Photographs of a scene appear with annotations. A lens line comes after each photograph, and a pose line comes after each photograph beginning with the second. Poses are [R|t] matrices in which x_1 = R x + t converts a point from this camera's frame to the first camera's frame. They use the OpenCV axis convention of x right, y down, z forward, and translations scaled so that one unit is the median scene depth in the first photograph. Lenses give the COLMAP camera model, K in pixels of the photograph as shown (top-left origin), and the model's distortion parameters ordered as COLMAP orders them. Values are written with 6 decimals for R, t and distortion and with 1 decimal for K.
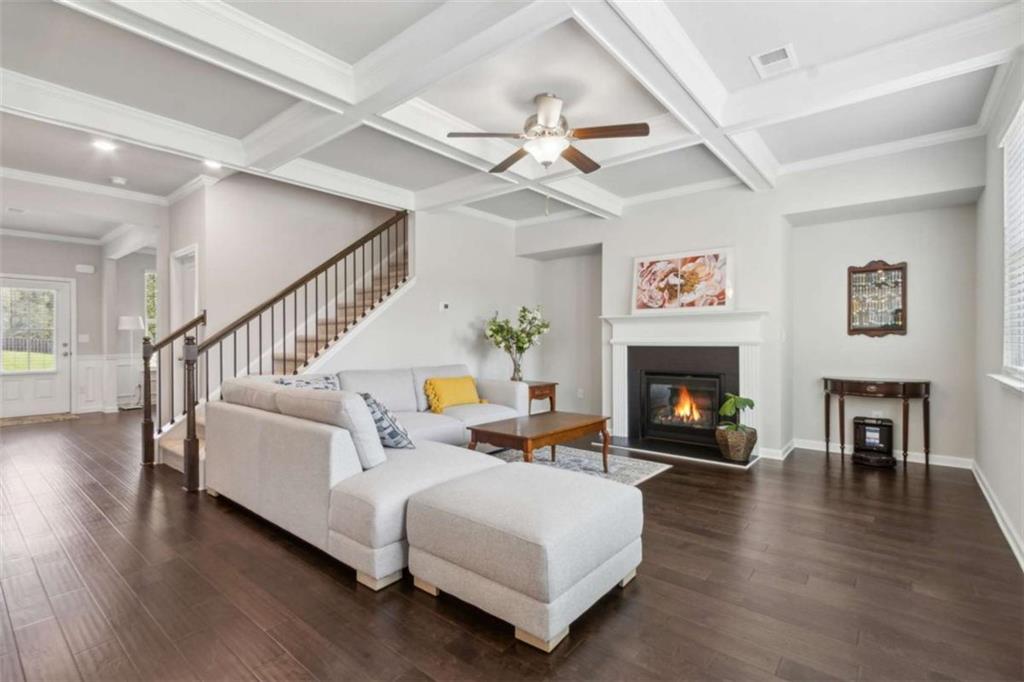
lens RADIAL K [[471.3, 0, 503.3], [0, 471.3, 335.4], [0, 0, 1]] dist [-0.001911, -0.000659]
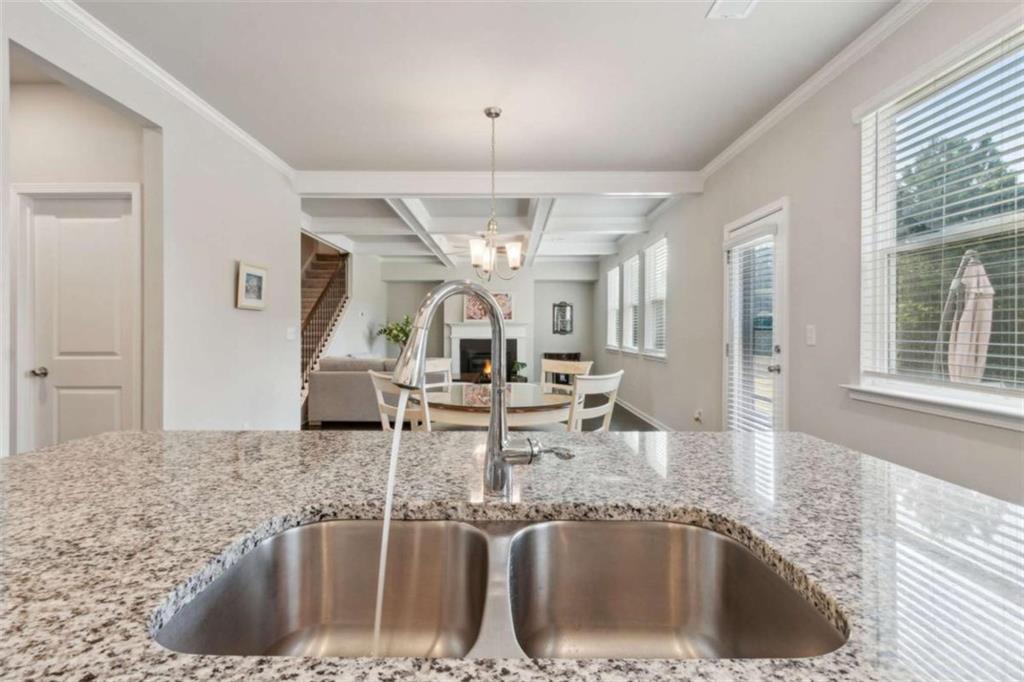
lens RADIAL K [[471.3, 0, 503.3], [0, 471.3, 335.4], [0, 0, 1]] dist [-0.001911, -0.000659]
pose [[0.768758, 0.000674, 0.639539, -0.866610], [-0.005652, 0.999968, 0.005741, -0.004058], [-0.639515, -0.008028, 0.768737, -0.566668]]
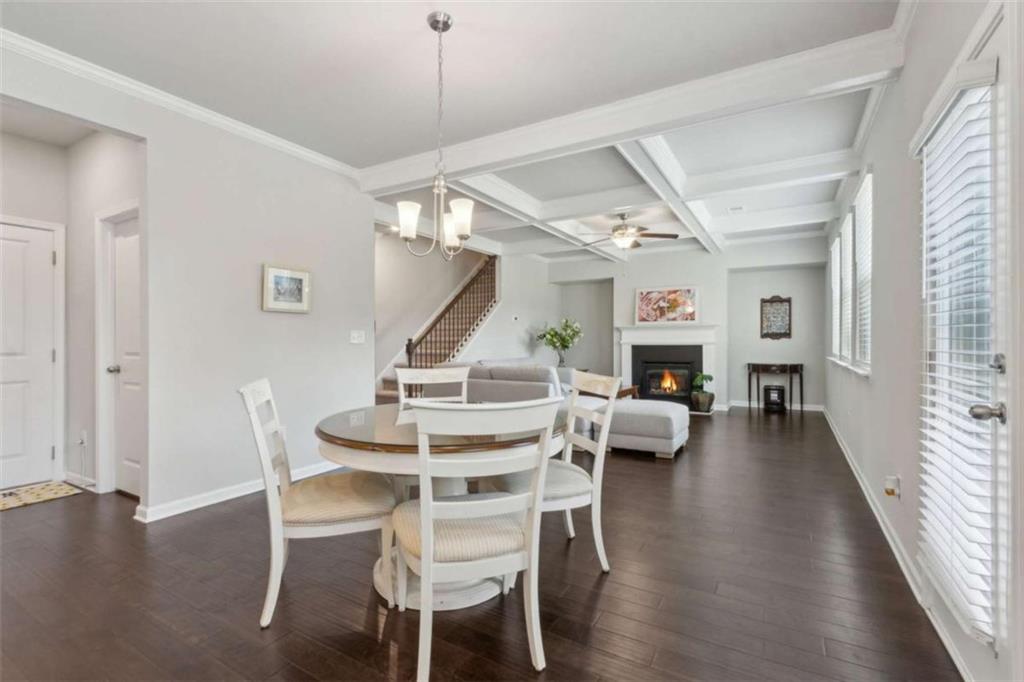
lens RADIAL K [[470.9, 0, 509.3], [0, 470.9, 338.8], [0, 0, 1]] dist [0.001401, 0.000061]
pose [[0.986351, 0.001400, 0.164649, -0.438914], [-0.001326, 0.999999, -0.000562, 0.003035], [-0.164649, 0.000336, 0.986352, -0.523343]]
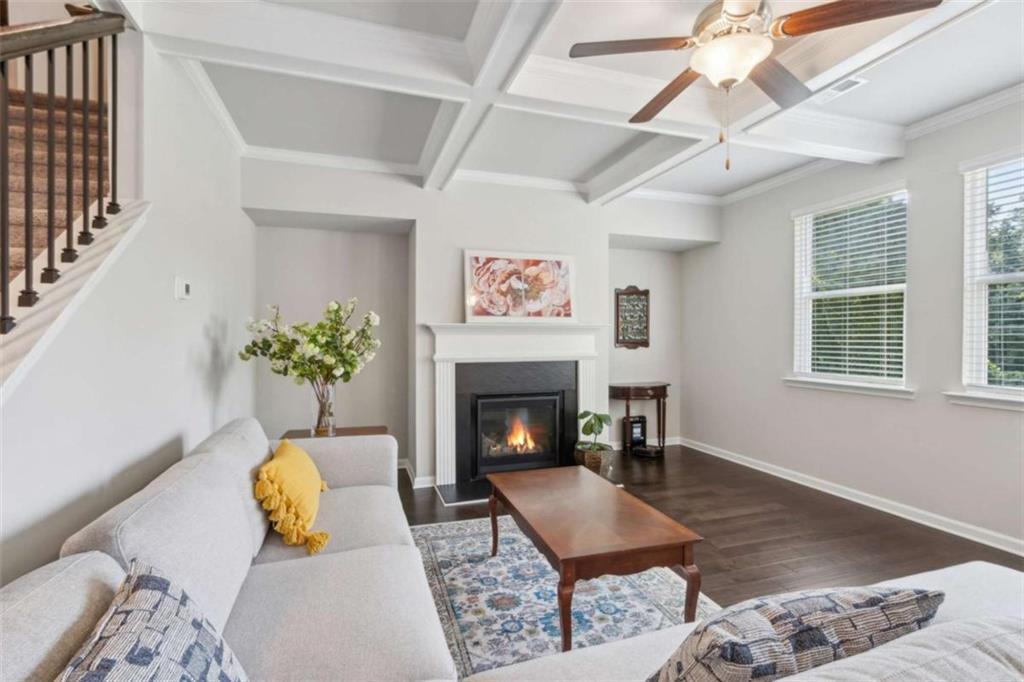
lens RADIAL K [[470.9, 0, 509.3], [0, 470.9, 338.8], [0, 0, 1]] dist [0.001401, 0.000061]
pose [[0.521954, 0.002768, 0.852969, -0.381523], [-0.003413, 0.999994, -0.001156, -0.018470], [-0.852967, -0.002308, 0.521960, 0.596100]]
